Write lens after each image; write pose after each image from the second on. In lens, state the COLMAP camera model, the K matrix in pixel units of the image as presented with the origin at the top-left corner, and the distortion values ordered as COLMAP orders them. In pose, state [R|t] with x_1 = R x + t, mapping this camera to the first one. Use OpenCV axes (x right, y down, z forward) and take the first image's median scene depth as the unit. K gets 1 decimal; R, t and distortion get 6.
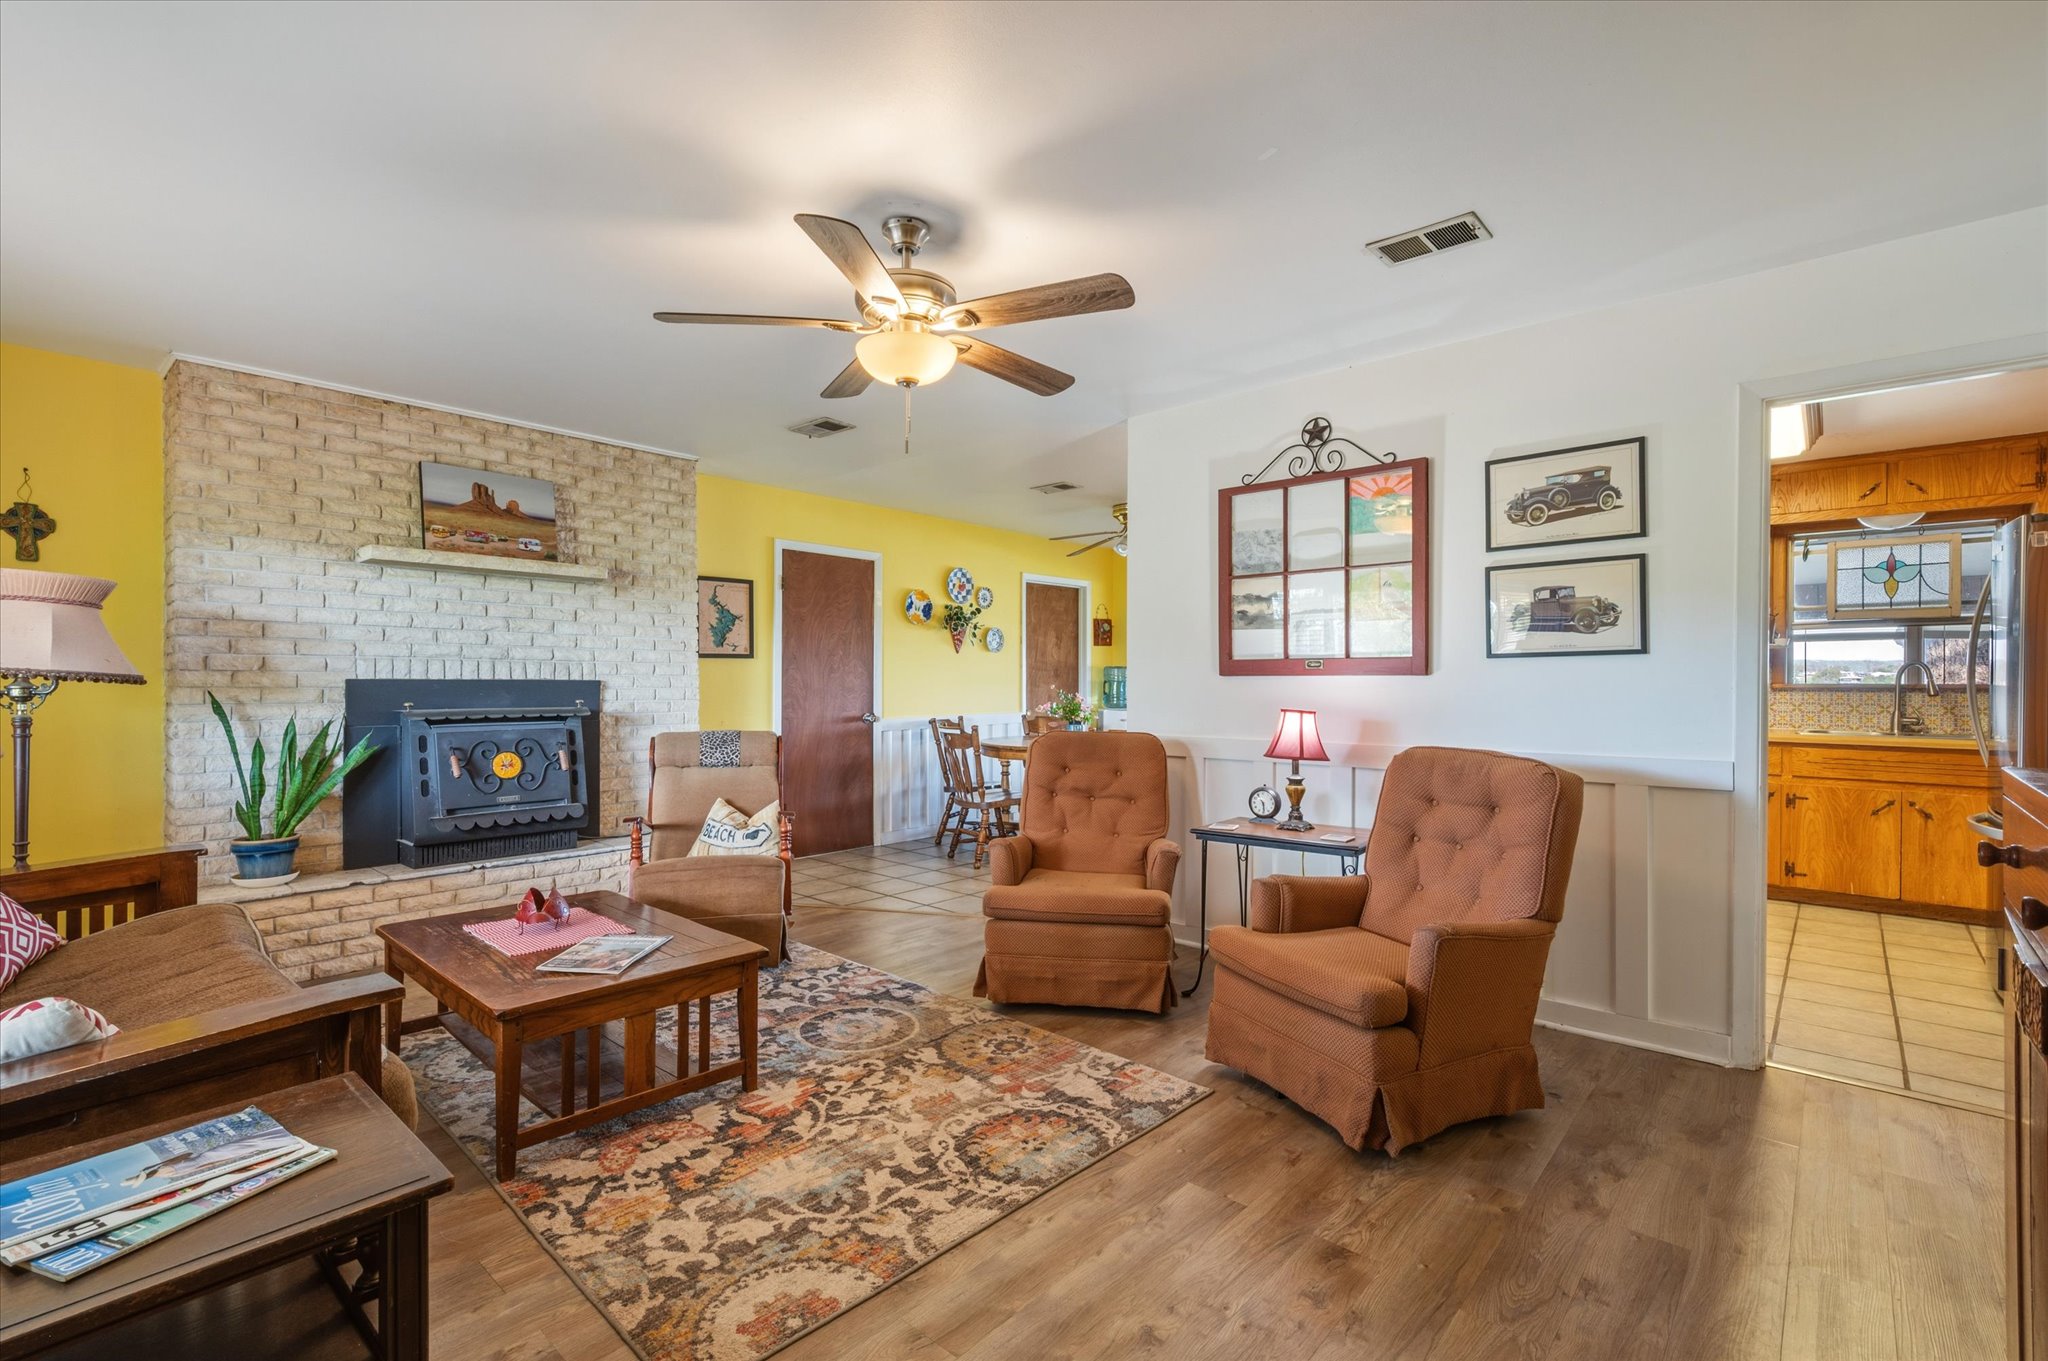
lens RADIAL K [[905.4, 0, 1024.0], [0, 905.4, 680.5], [0, 0, 1]] dist [-0.000016, 0.000015]
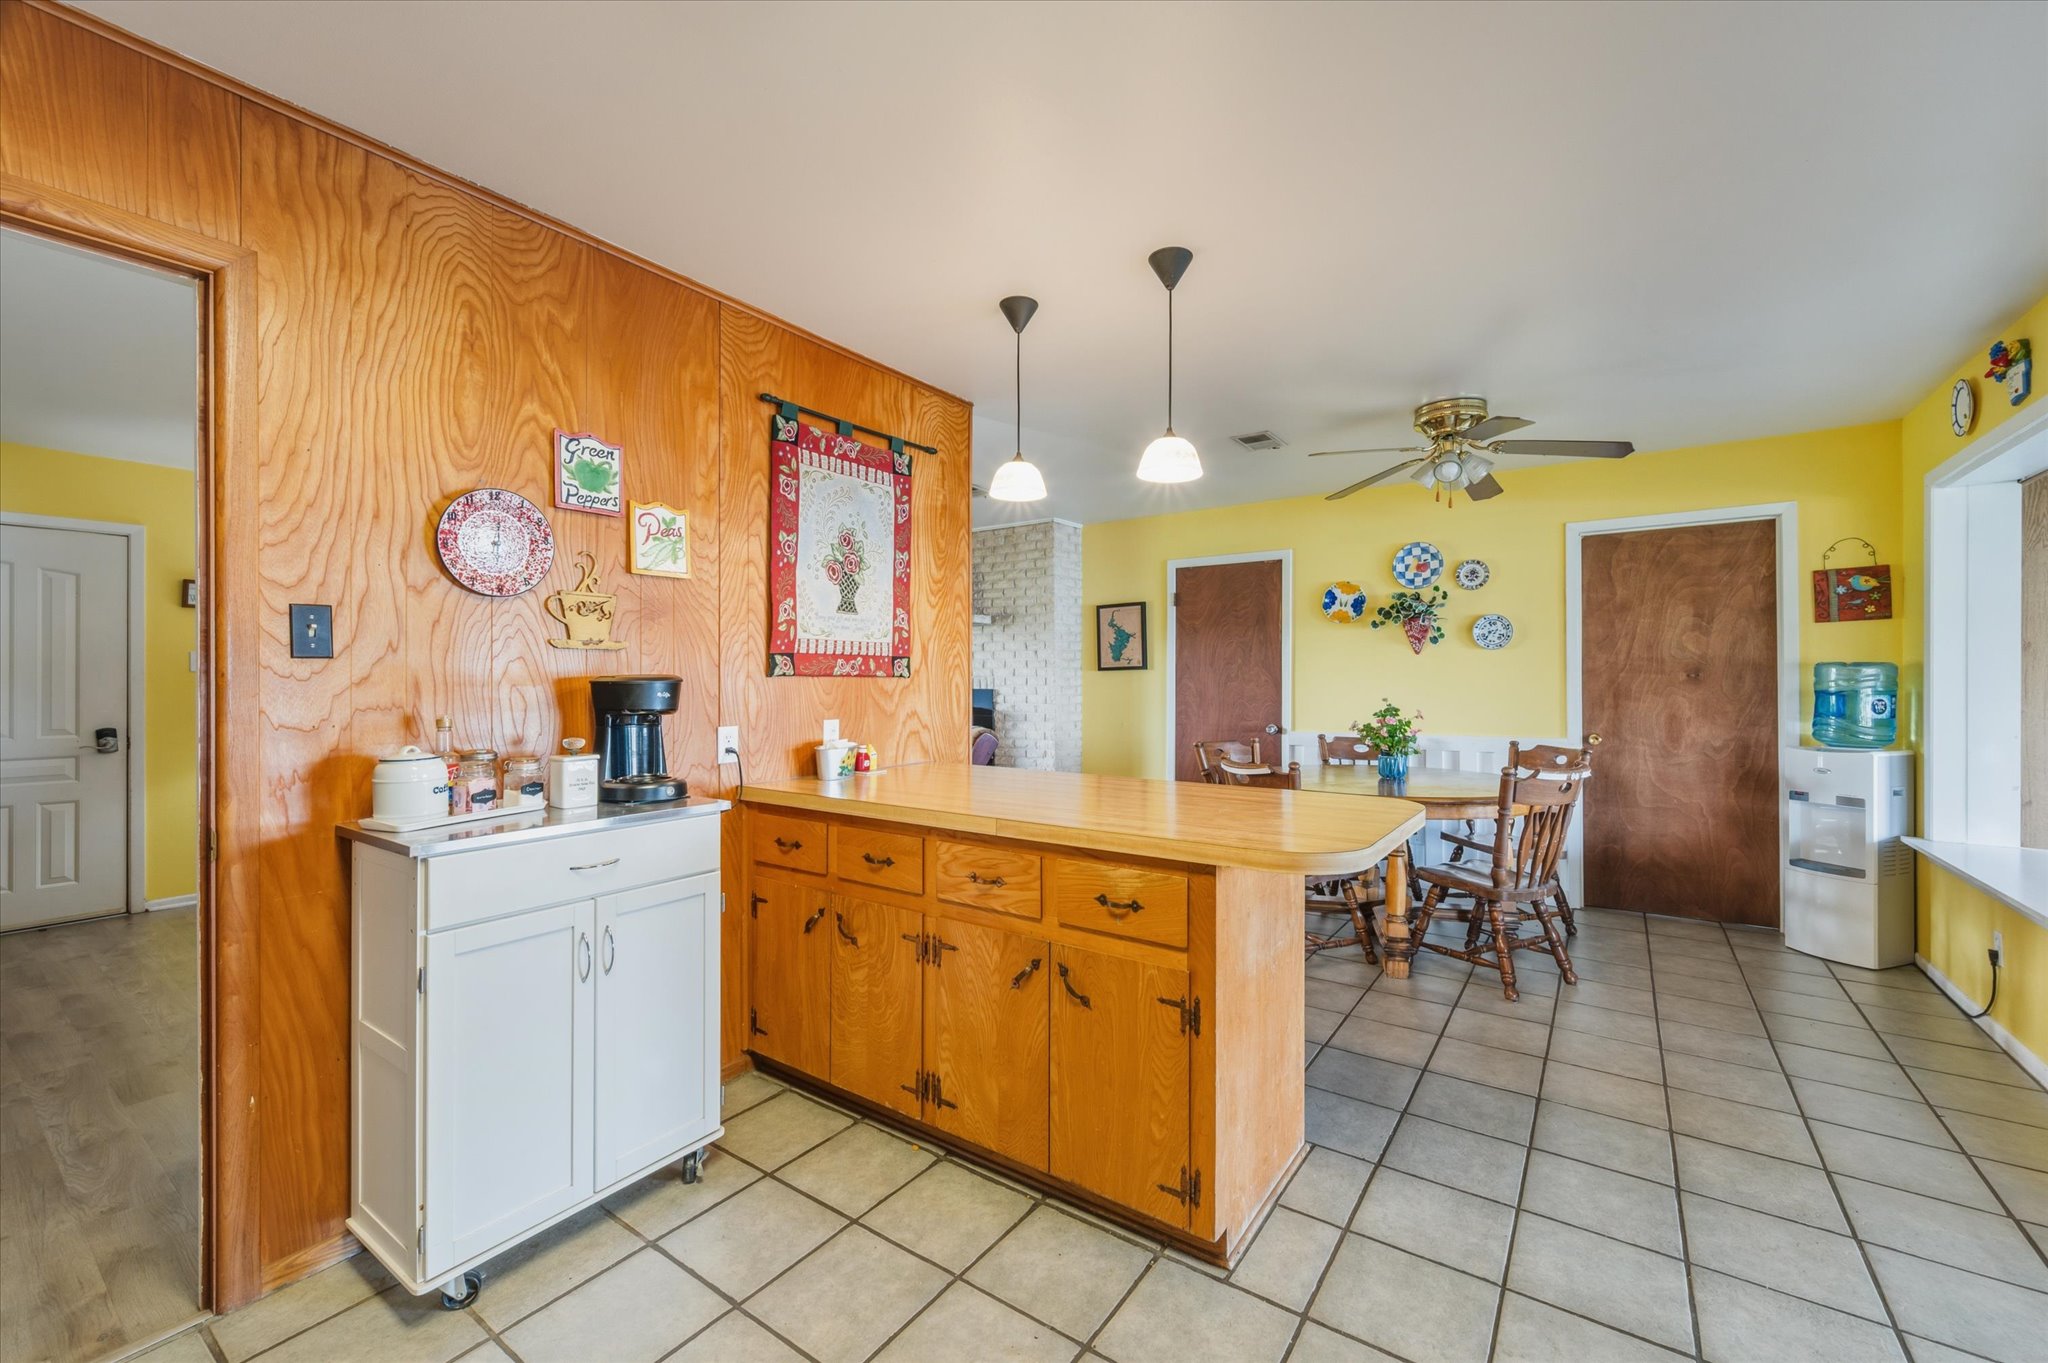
lens RADIAL K [[829.5, 0, 1024.0], [0, 829.5, 681.5], [0, 0, 1]] dist [-0.000728, -0.000048]
pose [[0.115268, -0.002583, -0.993331, 0.706544], [0.003799, 0.999990, -0.002160, -0.007795], [0.993327, -0.003525, 0.115277, 0.705626]]
